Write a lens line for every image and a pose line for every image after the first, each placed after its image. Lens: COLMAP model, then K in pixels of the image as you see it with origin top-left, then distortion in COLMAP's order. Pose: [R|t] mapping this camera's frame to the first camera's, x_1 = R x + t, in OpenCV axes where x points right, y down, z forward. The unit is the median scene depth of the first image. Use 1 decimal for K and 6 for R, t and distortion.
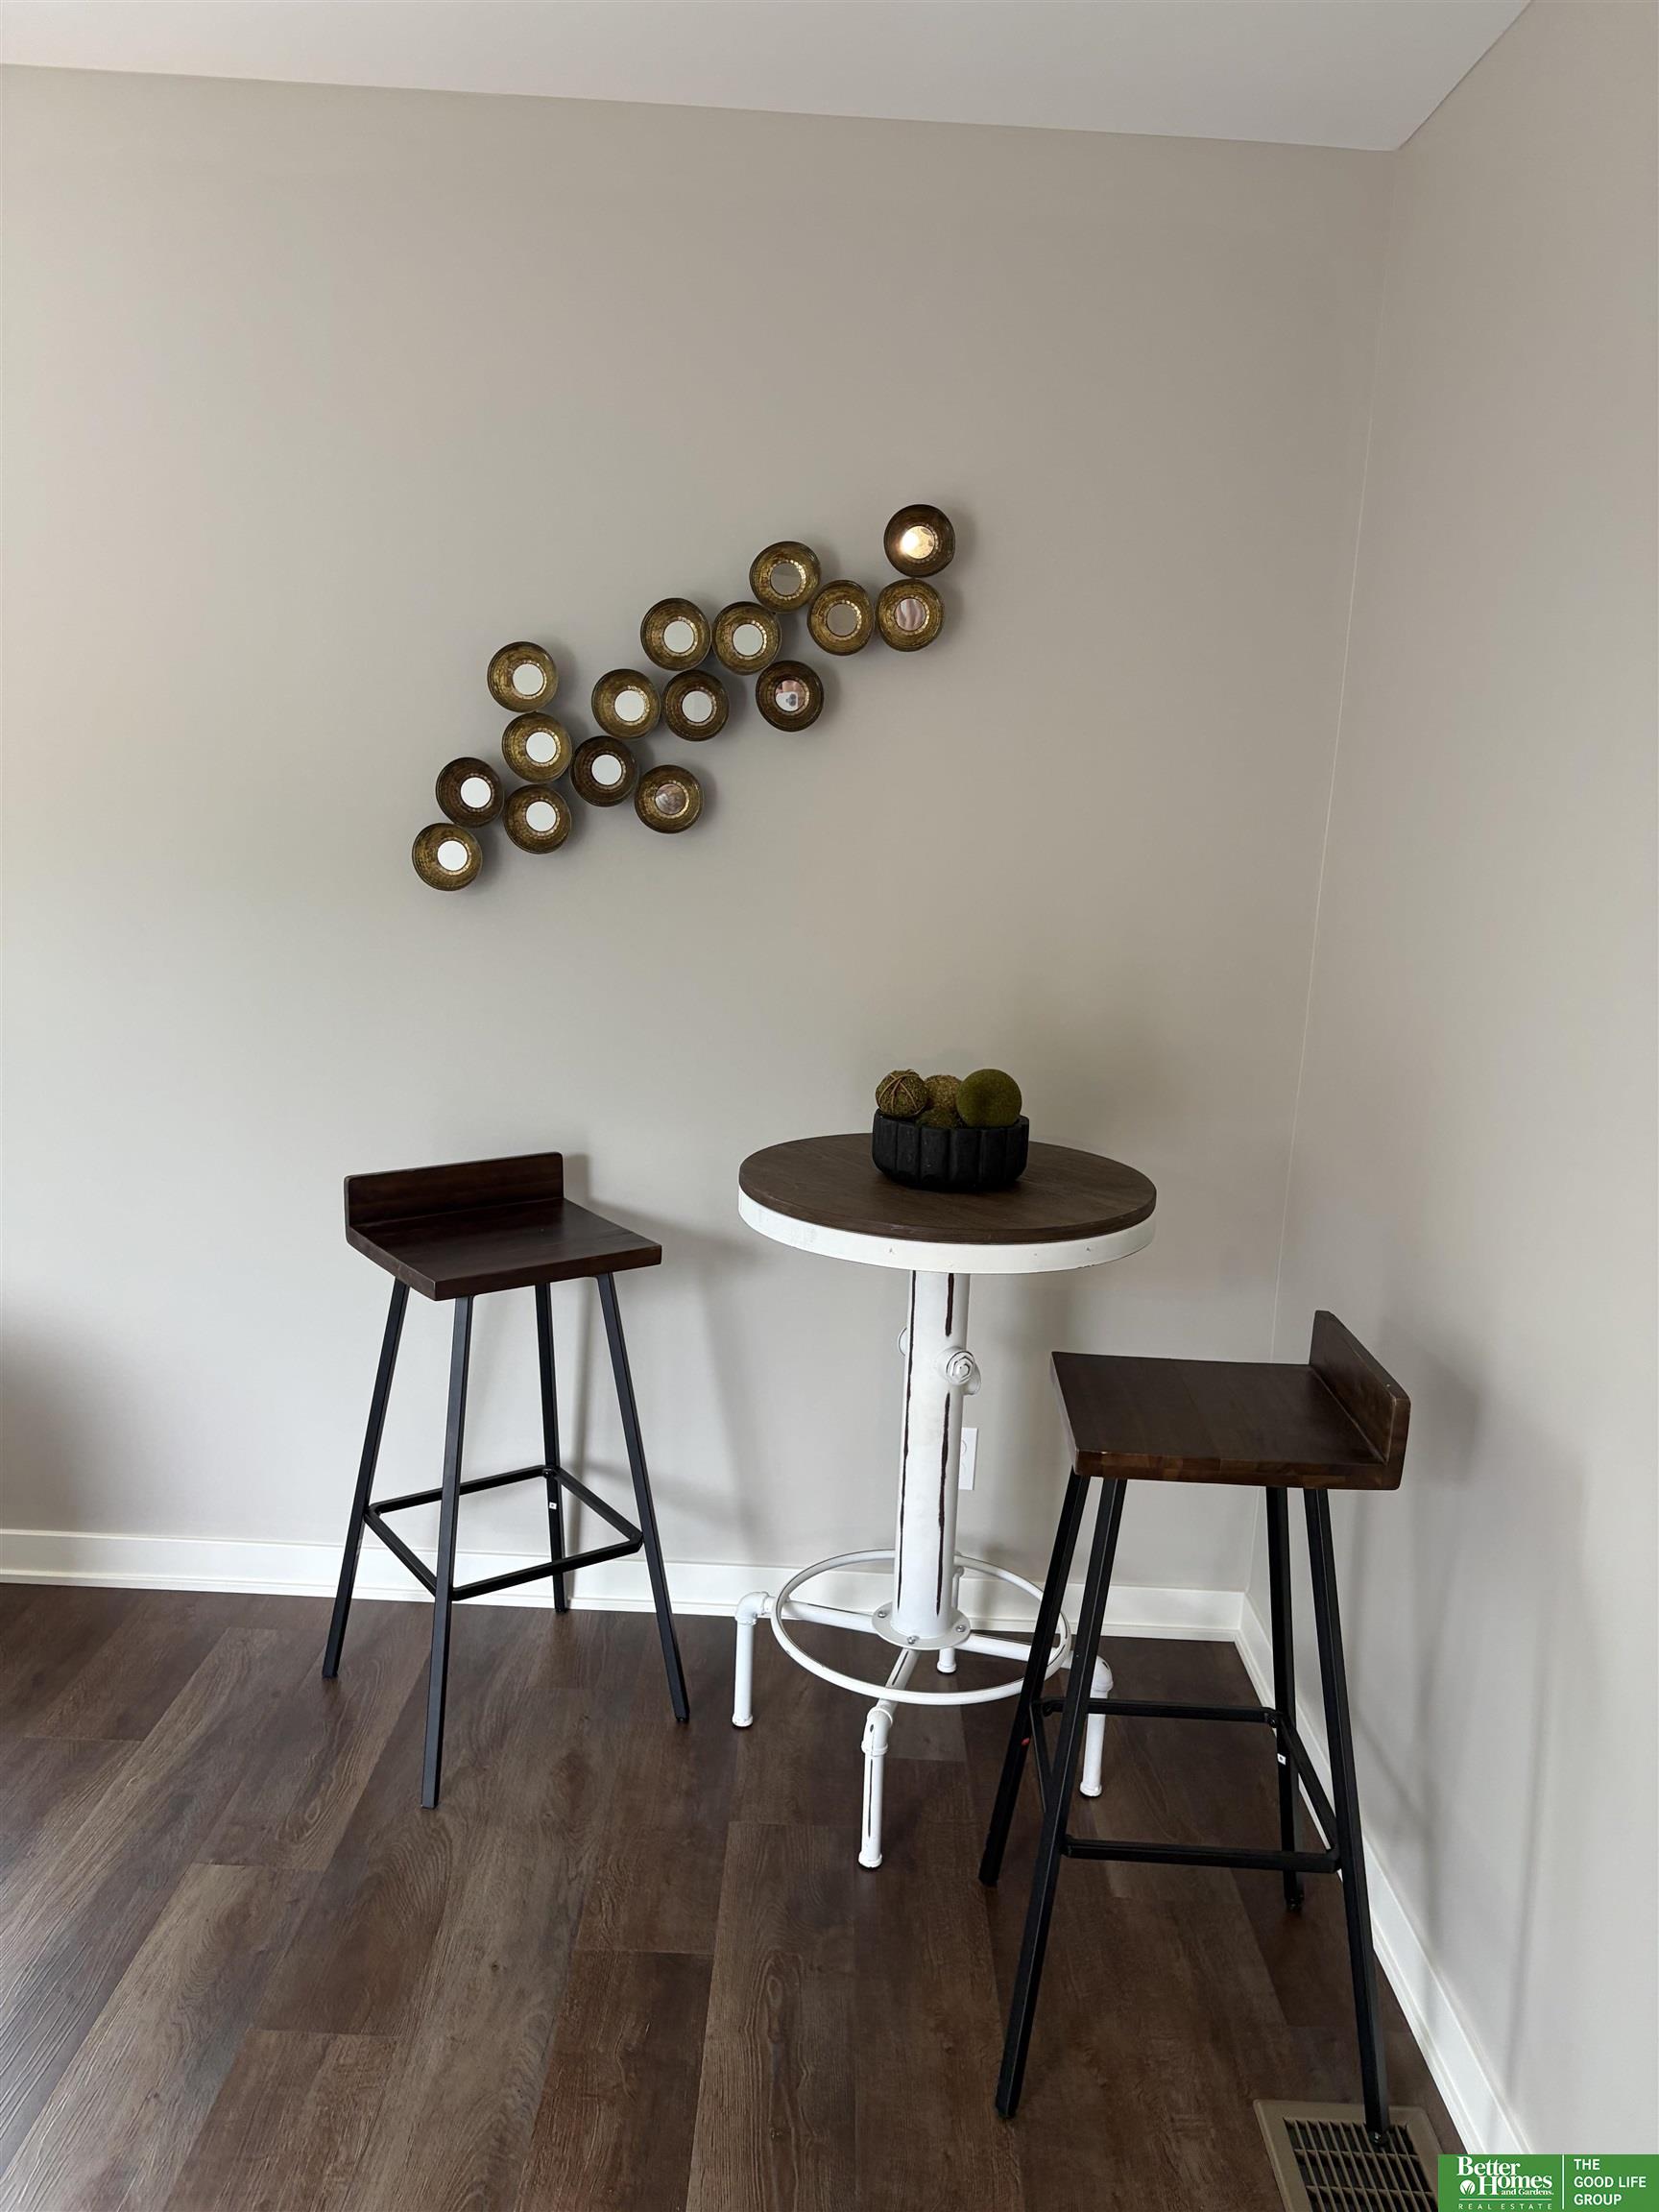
lens RADIAL K [[1651.3, 0, 843.2], [0, 1651.3, 1099.9], [0, 0, 1]] dist [0.065445, -0.090139]
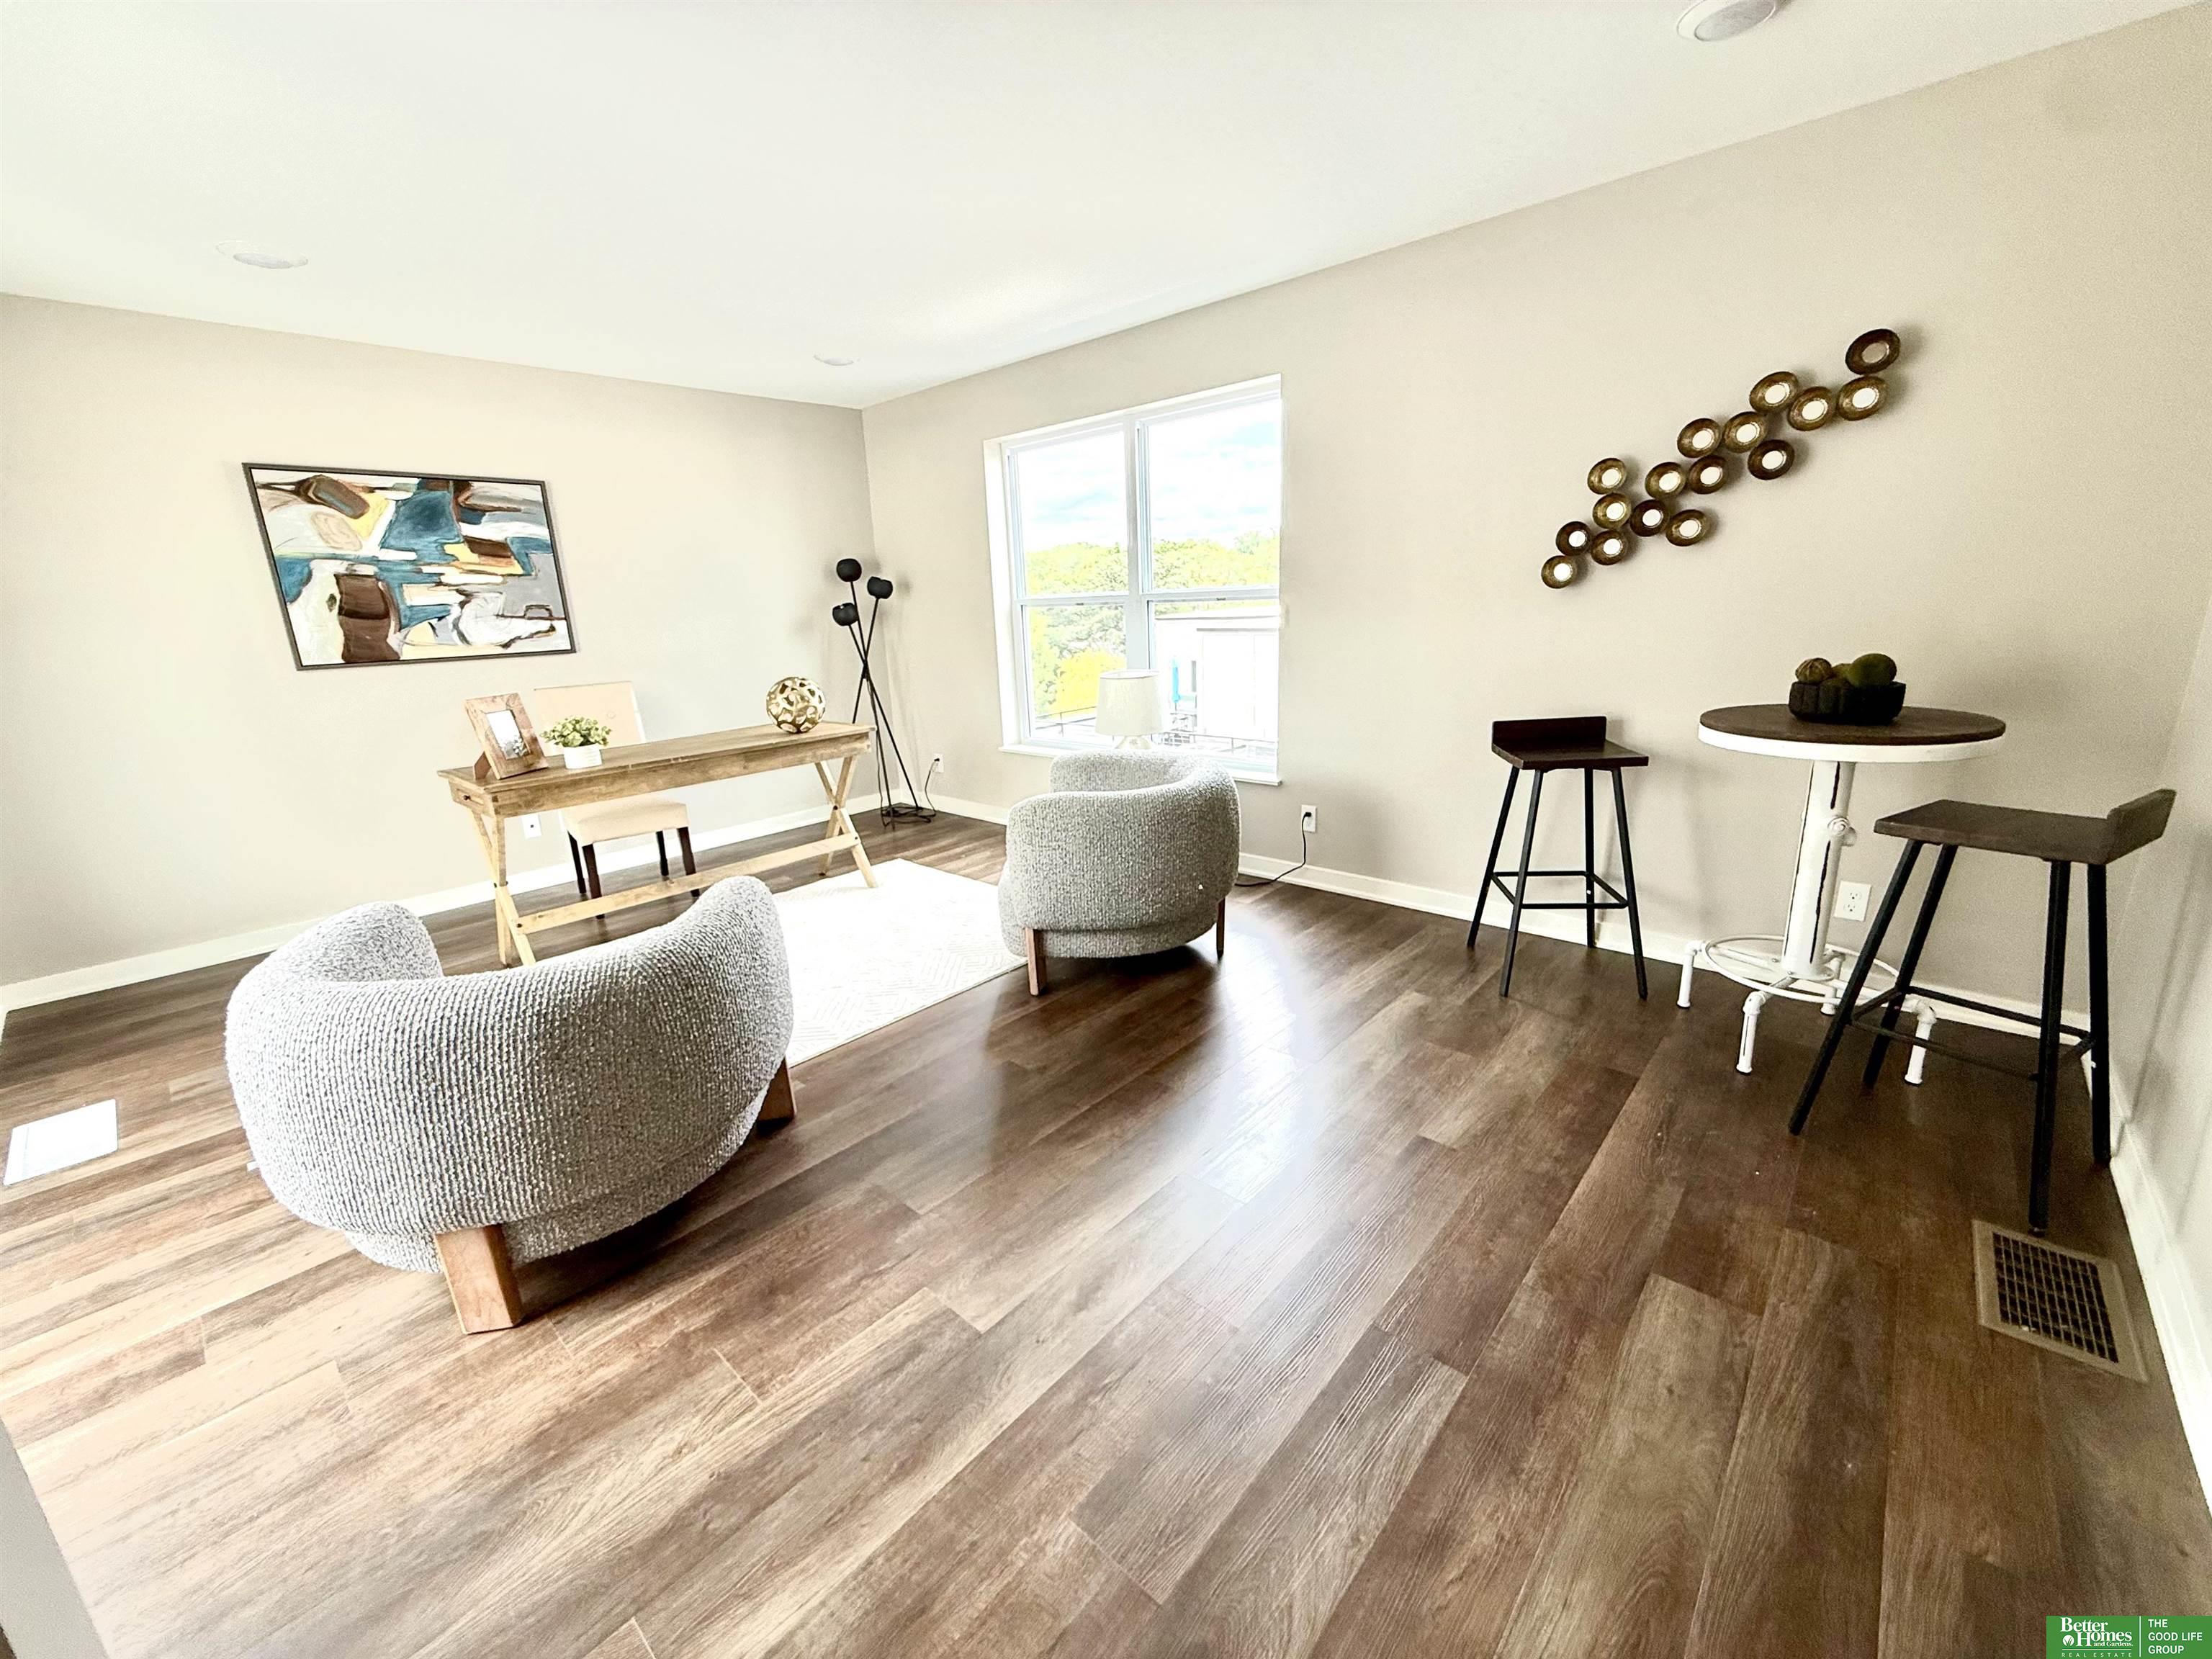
lens RADIAL K [[883.3, 0, 1098.5], [0, 883.3, 833.3], [0, 0, 1]] dist [-0.000216, 0.000157]
pose [[0.734433, 0.091805, -0.672443, 0.116140], [-0.040362, 0.994963, 0.091754, 0.105094], [0.677480, -0.040246, 0.734439, -0.228087]]
